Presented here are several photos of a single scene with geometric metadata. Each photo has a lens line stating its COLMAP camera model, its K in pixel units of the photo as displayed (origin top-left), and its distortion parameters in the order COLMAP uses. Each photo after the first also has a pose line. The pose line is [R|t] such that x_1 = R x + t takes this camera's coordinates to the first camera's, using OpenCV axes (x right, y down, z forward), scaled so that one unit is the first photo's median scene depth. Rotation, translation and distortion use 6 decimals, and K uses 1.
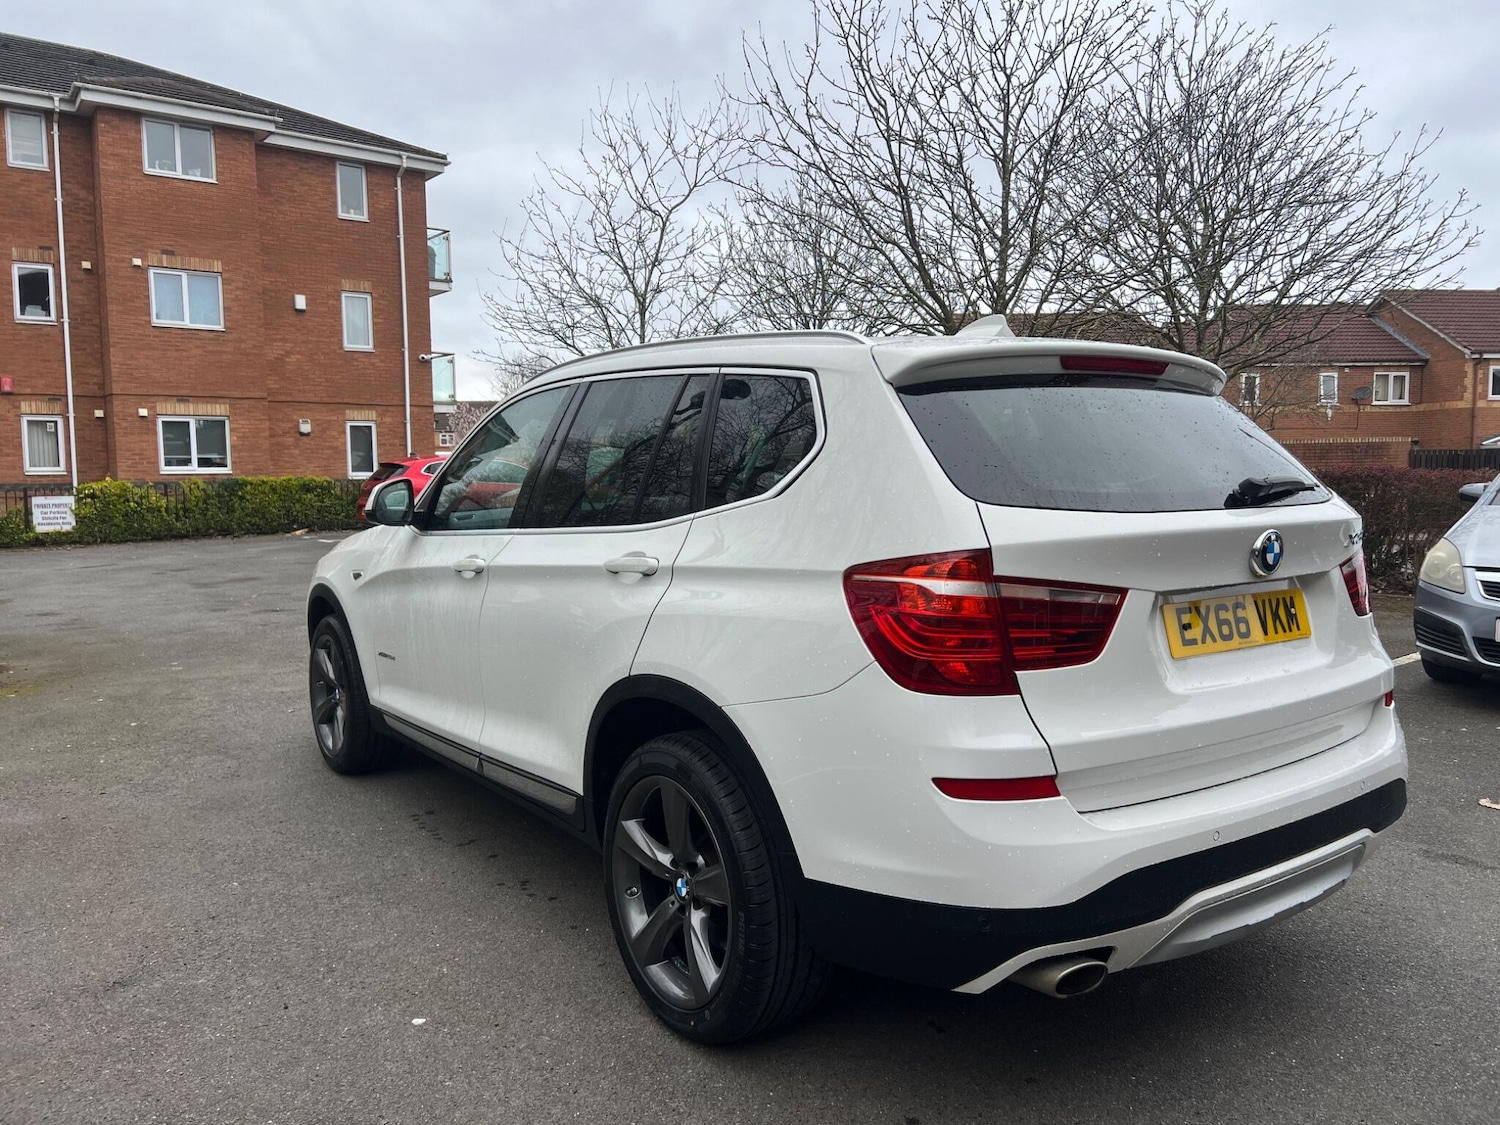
lens RADIAL K [[1123.6, 0, 759.7], [0, 1123.6, 561.6], [0, 0, 1]] dist [0.060813, -0.067888]
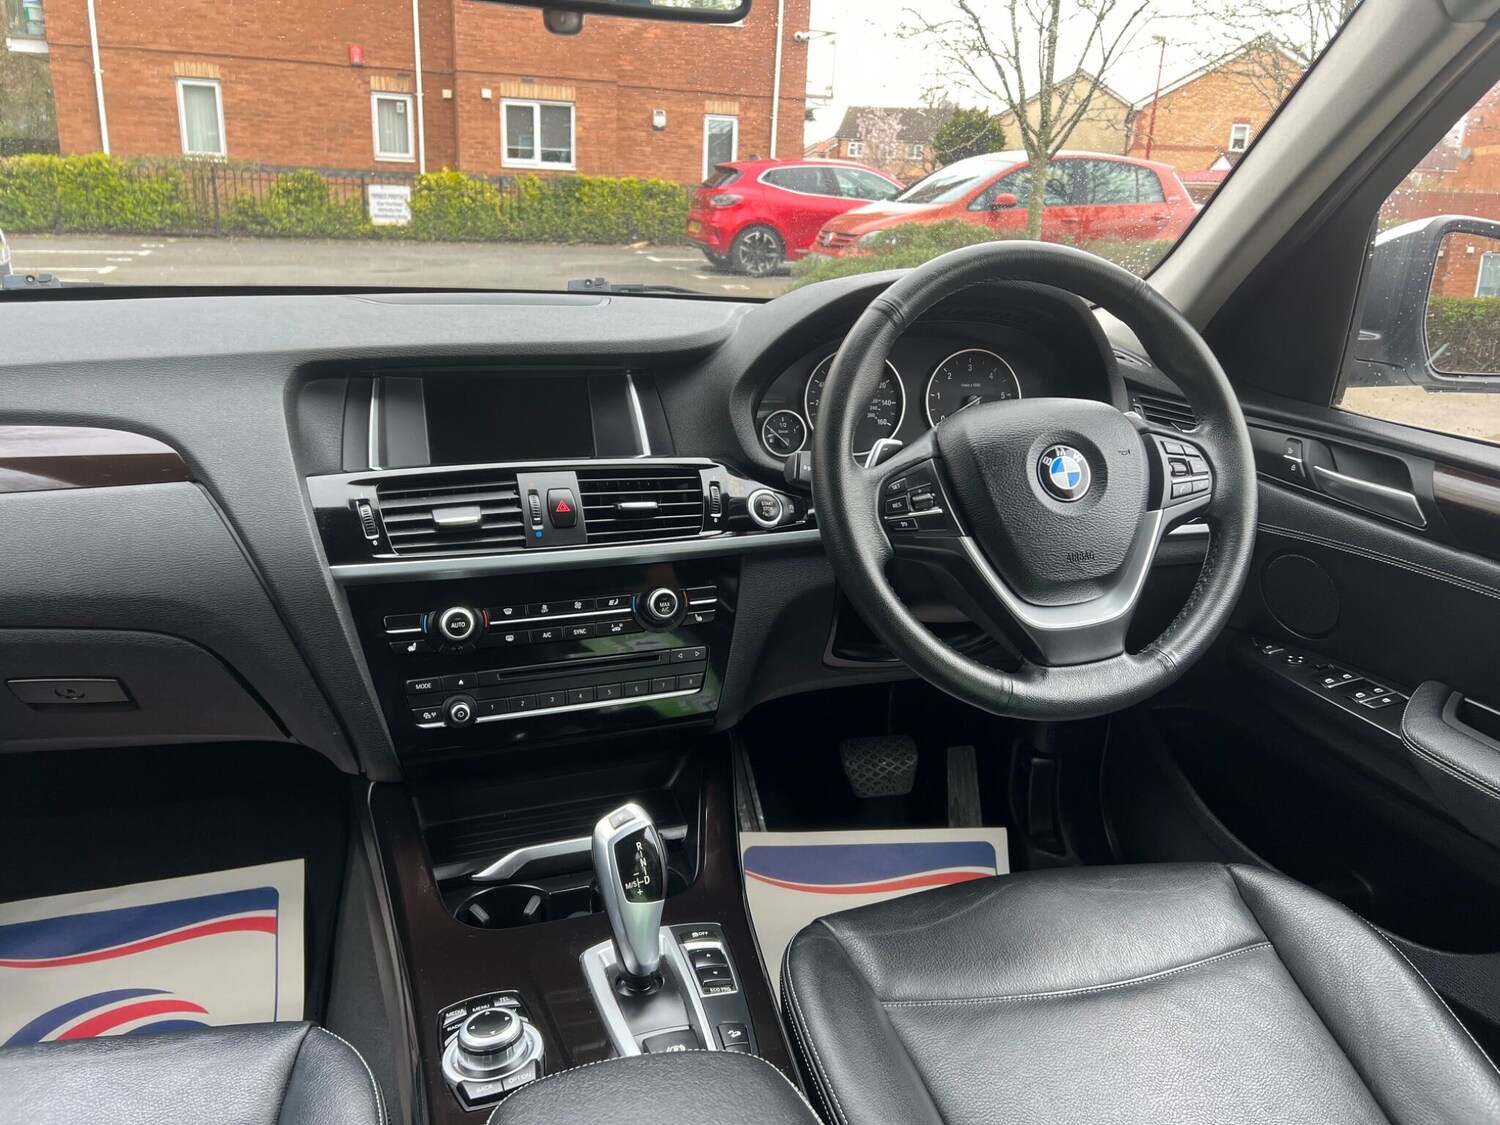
lens RADIAL K [[1124.8, 0, 749.5], [0, 1124.8, 551.9], [0, 0, 1]] dist [0.055118, -0.059243]
pose [[0.930589, 0.161307, -0.328609, 0.004890], [-0.083001, 0.967277, 0.239763, -0.014260], [0.356531, -0.195846, 0.913526, 0.199905]]
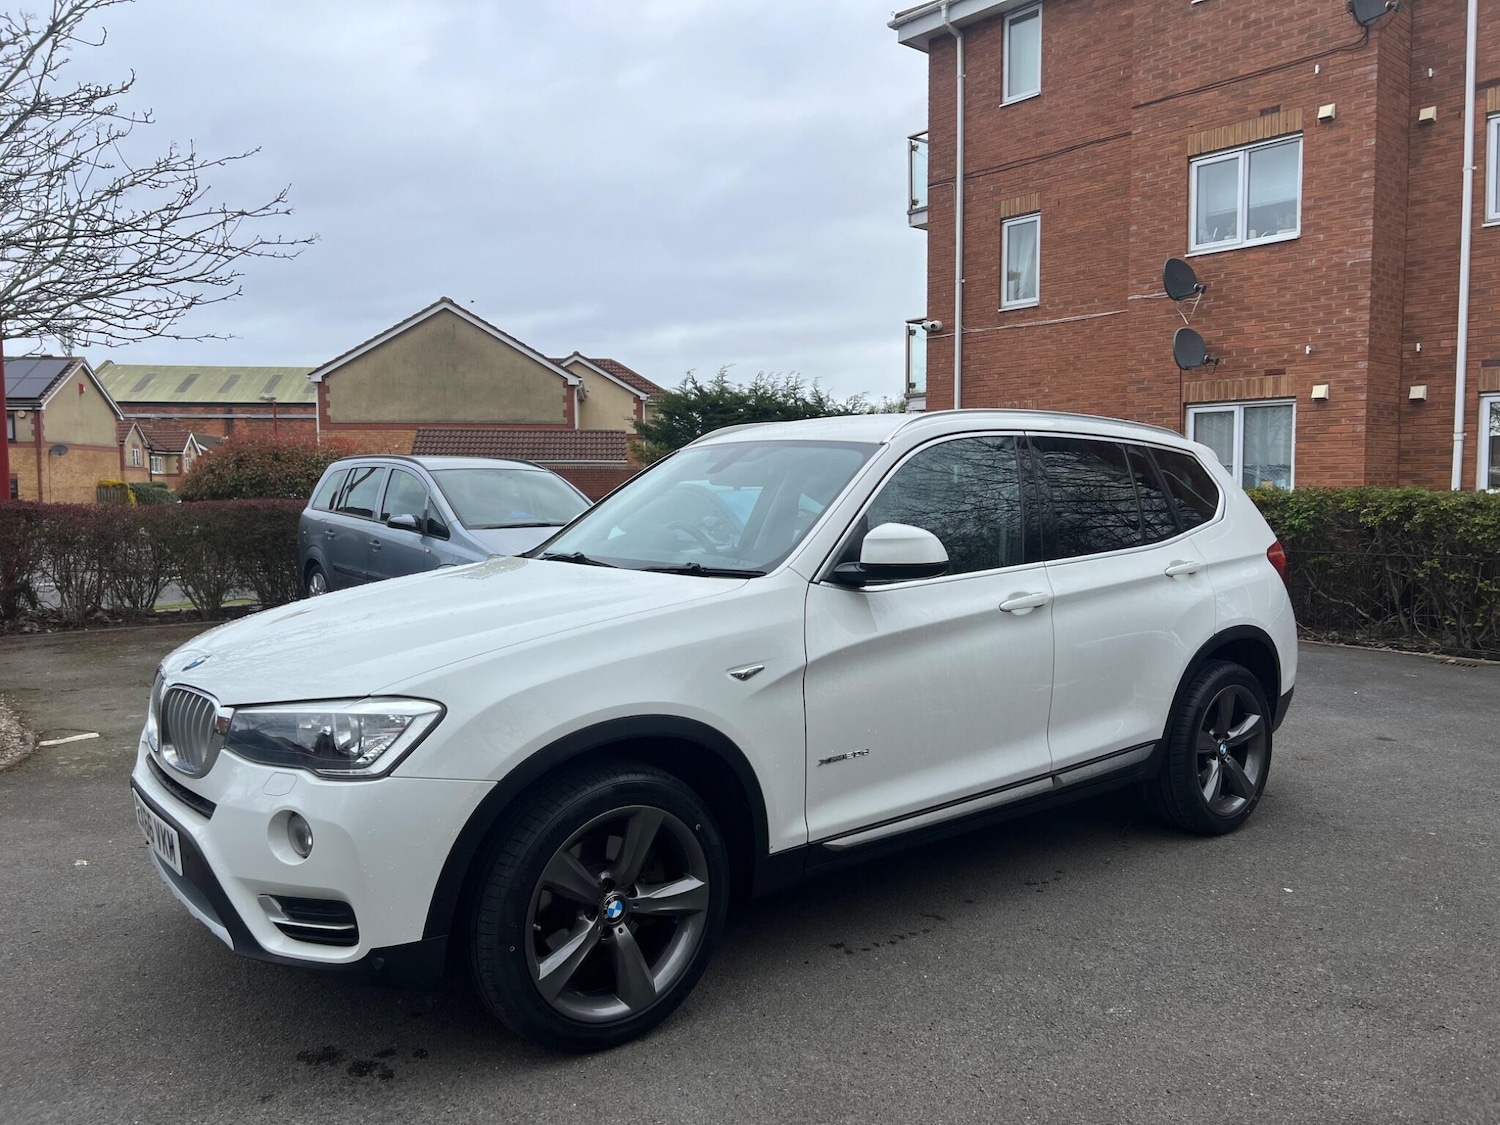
lens RADIAL K [[1123.0, 0, 764.0], [0, 1123.0, 556.4], [0, 0, 1]] dist [0.059636, -0.065765]
pose [[-0.043826, -0.053859, 0.997586, -0.246211], [0.083238, 0.994877, 0.057369, -0.022715], [-0.995566, 0.085552, -0.039118, 0.245452]]
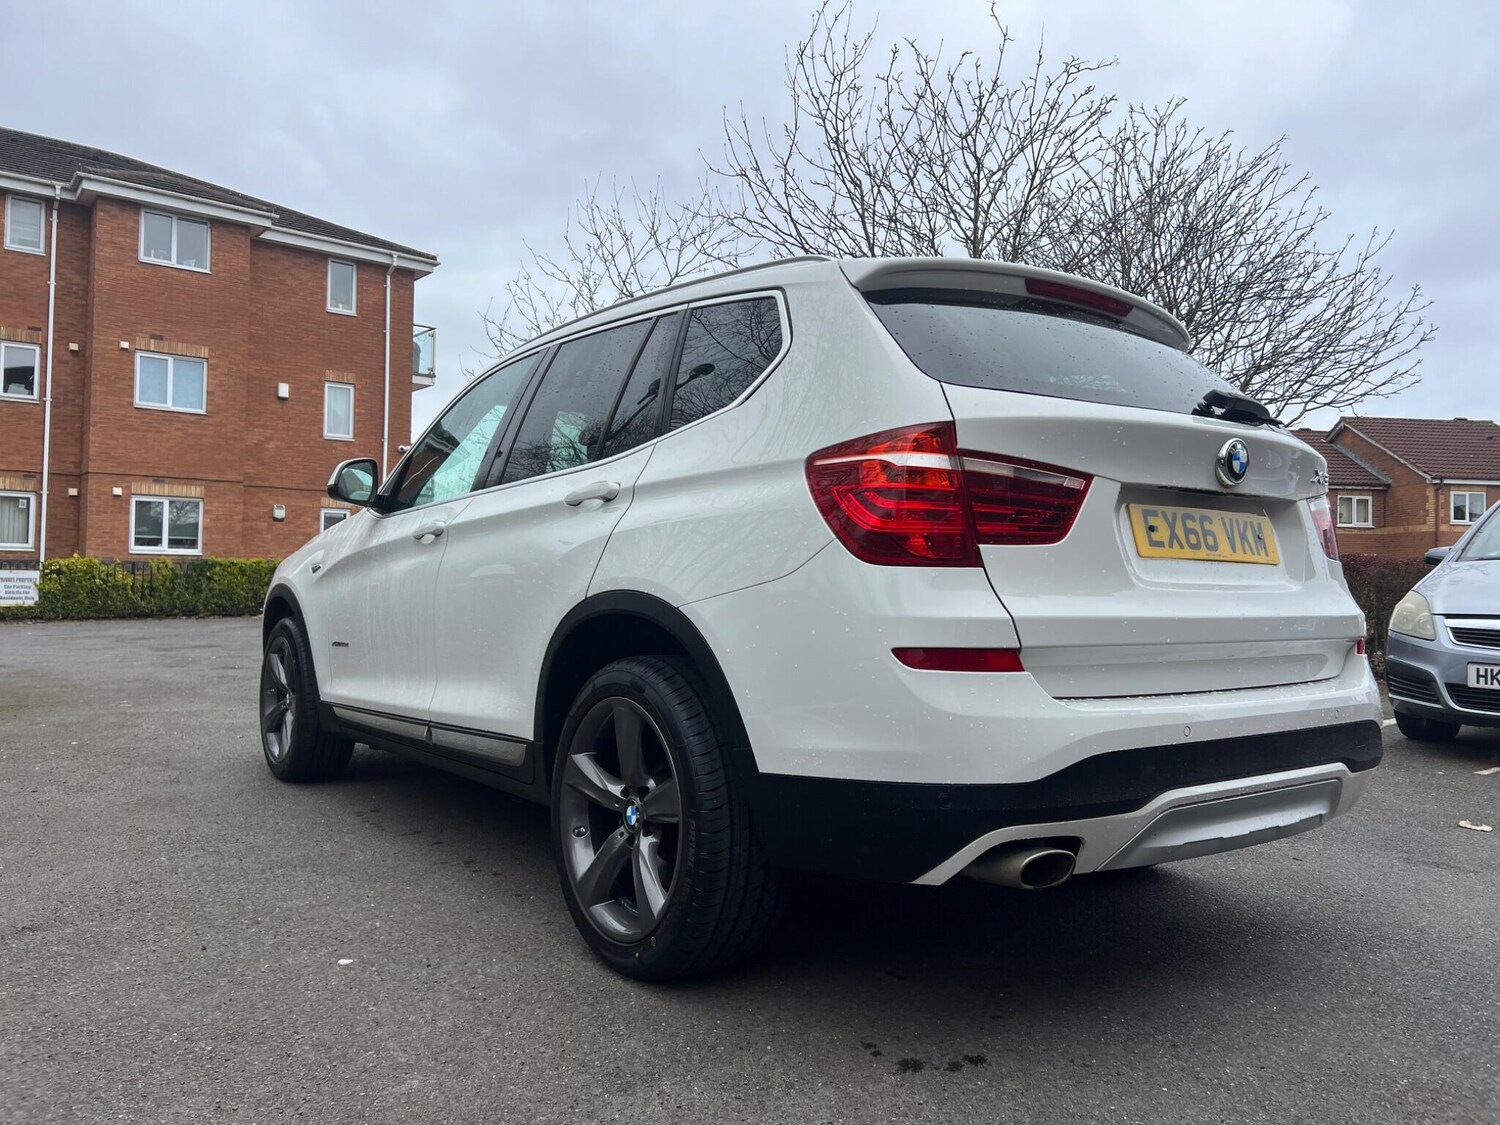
lens RADIAL K [[1124.8, 0, 749.5], [0, 1124.8, 551.9], [0, 0, 1]] dist [0.055118, -0.059243]
pose [[0.999605, 0.024845, 0.013112, 0.001754], [-0.023197, 0.993254, -0.113612, 0.024489], [-0.015846, 0.113263, 0.993439, 0.003835]]
